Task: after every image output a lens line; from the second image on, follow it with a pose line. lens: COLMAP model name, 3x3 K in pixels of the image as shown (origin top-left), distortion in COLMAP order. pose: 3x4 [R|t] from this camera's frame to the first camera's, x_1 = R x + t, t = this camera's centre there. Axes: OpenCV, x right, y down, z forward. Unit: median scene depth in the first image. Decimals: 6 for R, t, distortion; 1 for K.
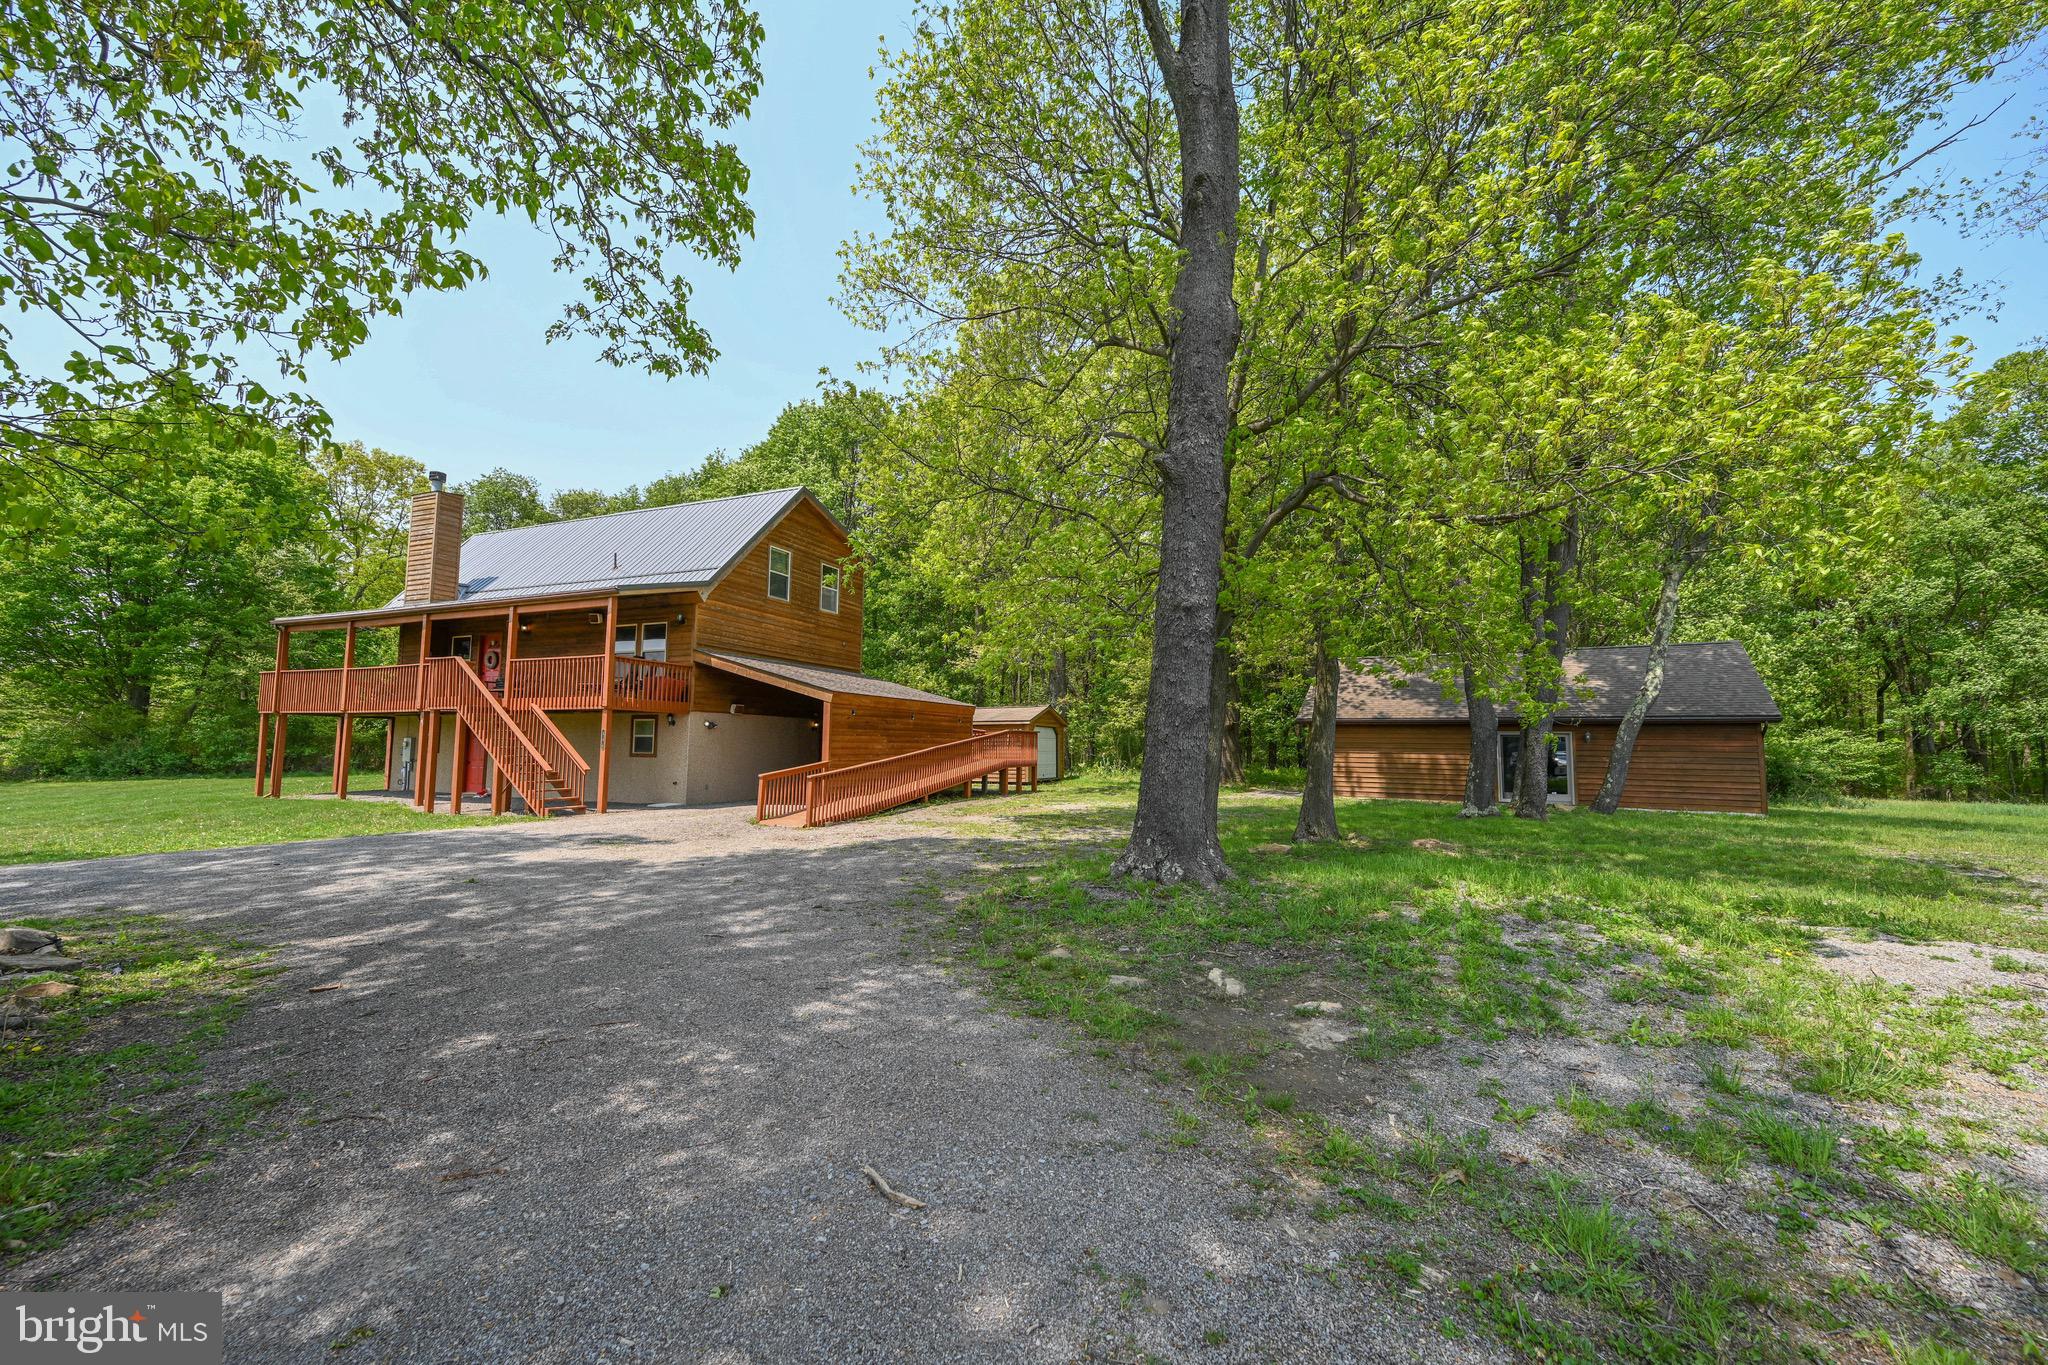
lens RADIAL K [[841.5, 0, 1029.9], [0, 841.5, 671.3], [0, 0, 1]] dist [-0.001831, -0.000365]
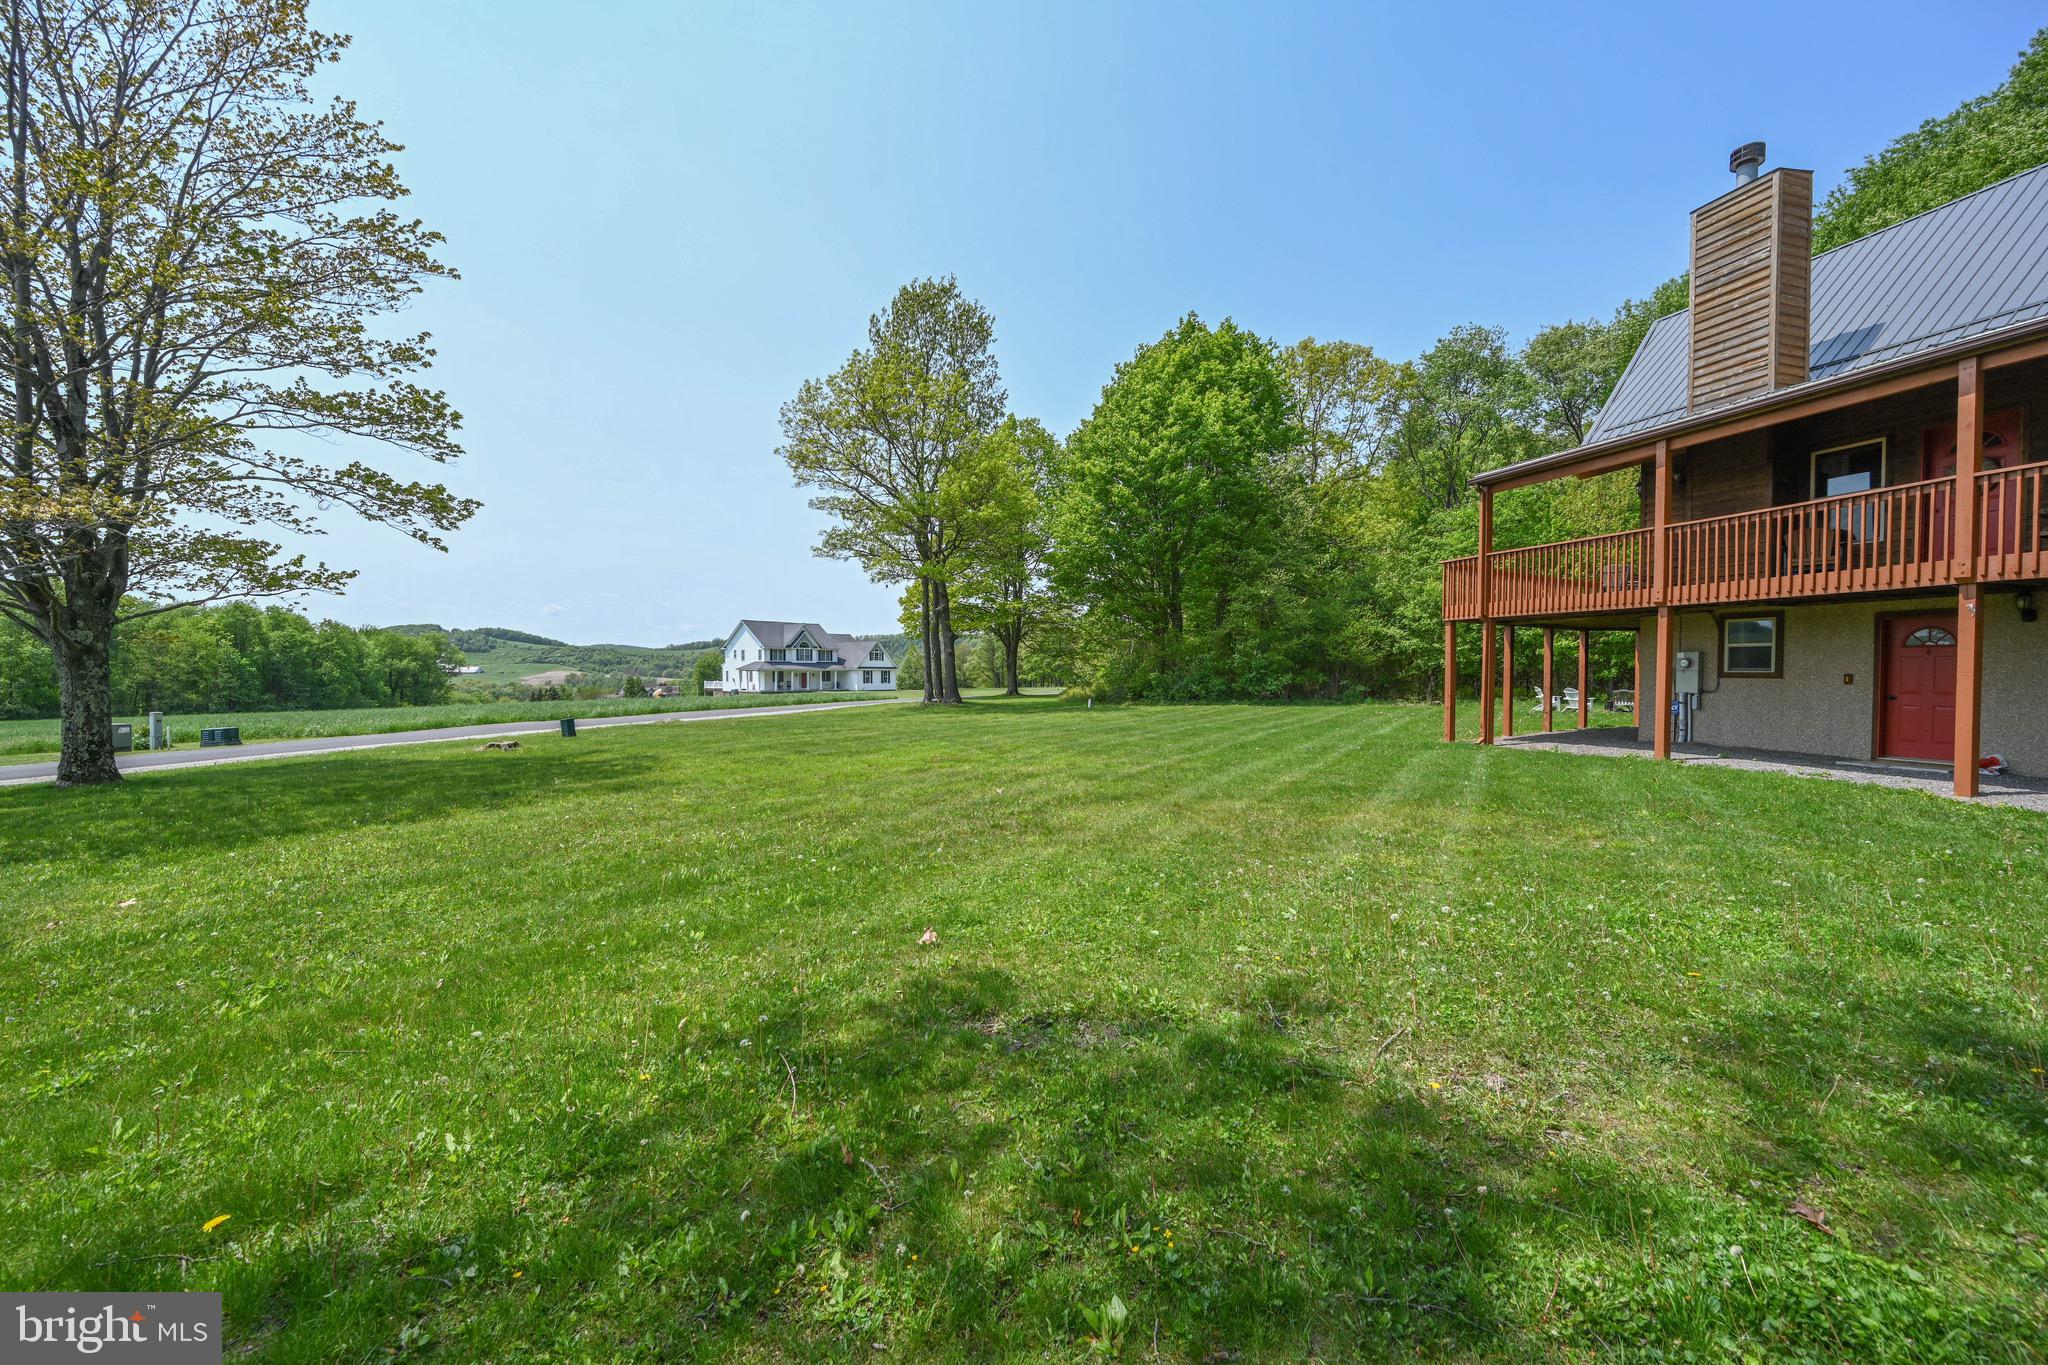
lens RADIAL K [[817.6, 0, 1016.2], [0, 817.6, 682.0], [0, 0, 1]] dist [-0.000349, 0.000215]
pose [[0.630491, -0.004868, -0.776181, -0.503663], [0.086410, 0.994205, 0.063955, 0.021923], [0.771372, -0.107393, 0.627258, 0.239737]]
